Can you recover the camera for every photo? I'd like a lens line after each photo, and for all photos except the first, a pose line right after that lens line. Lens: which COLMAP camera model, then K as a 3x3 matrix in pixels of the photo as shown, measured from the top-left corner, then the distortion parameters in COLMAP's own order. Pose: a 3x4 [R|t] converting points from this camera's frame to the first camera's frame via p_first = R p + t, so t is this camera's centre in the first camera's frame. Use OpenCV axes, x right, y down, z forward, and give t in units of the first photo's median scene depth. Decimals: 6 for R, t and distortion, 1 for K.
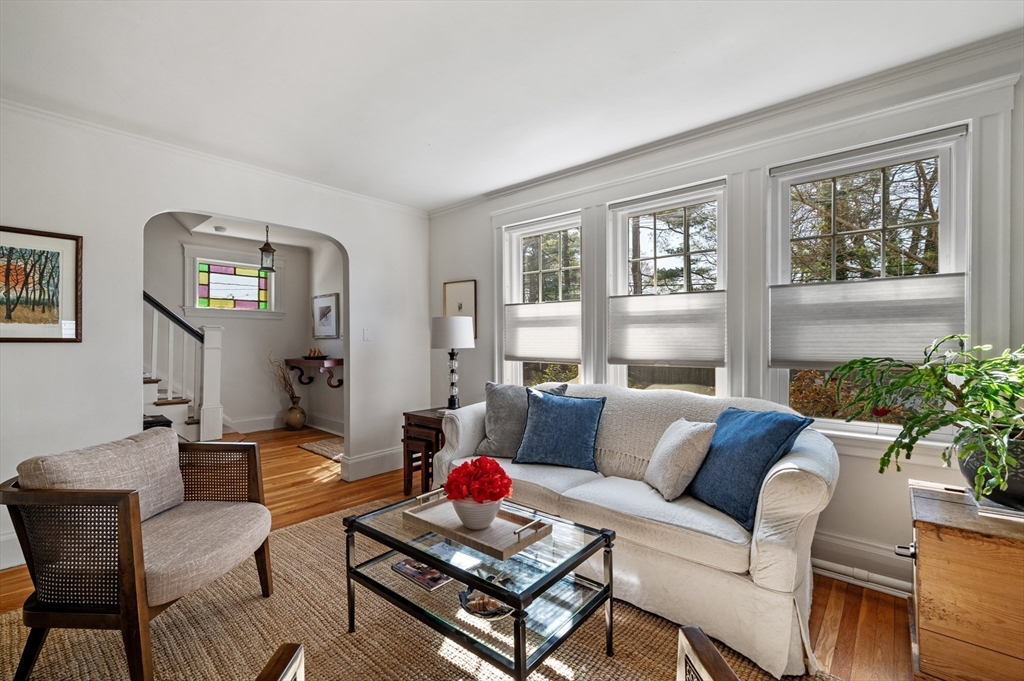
lens RADIAL K [[431.5, 0, 502.6], [0, 431.5, 339.5], [0, 0, 1]] dist [-0.007433, 0.002453]
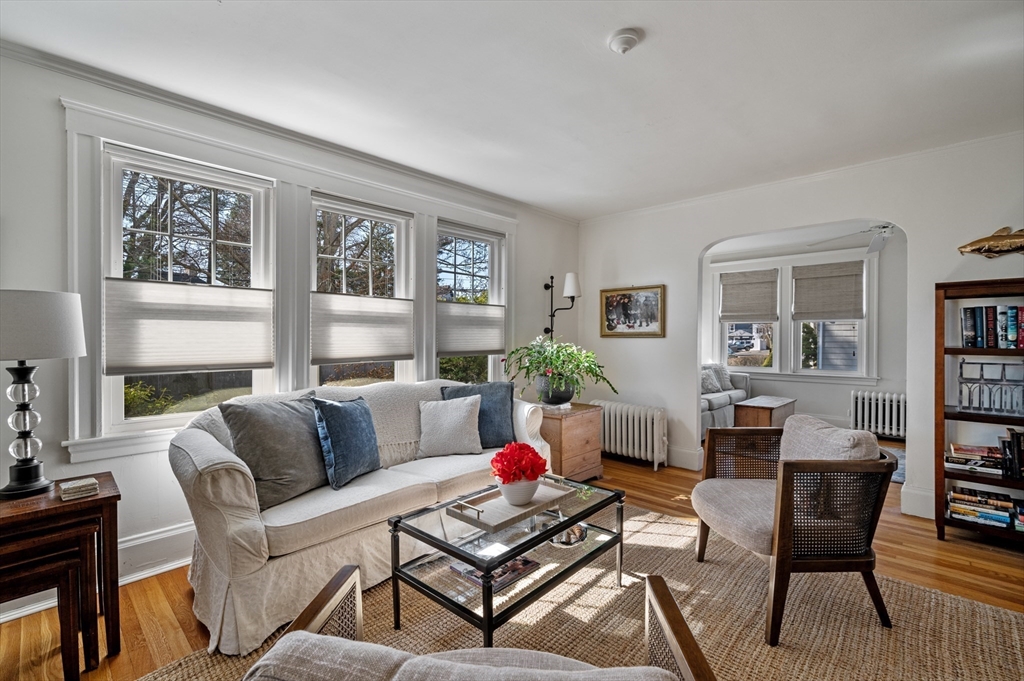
lens RADIAL K [[454.3, 0, 508.6], [0, 454.3, 341.5], [0, 0, 1]] dist [-0.003977, 0.001010]
pose [[0.028830, -0.003678, 0.999578, -0.804311], [0.006170, 0.999975, 0.003502, 0.006247], [-0.999565, 0.006067, 0.028852, 0.636727]]
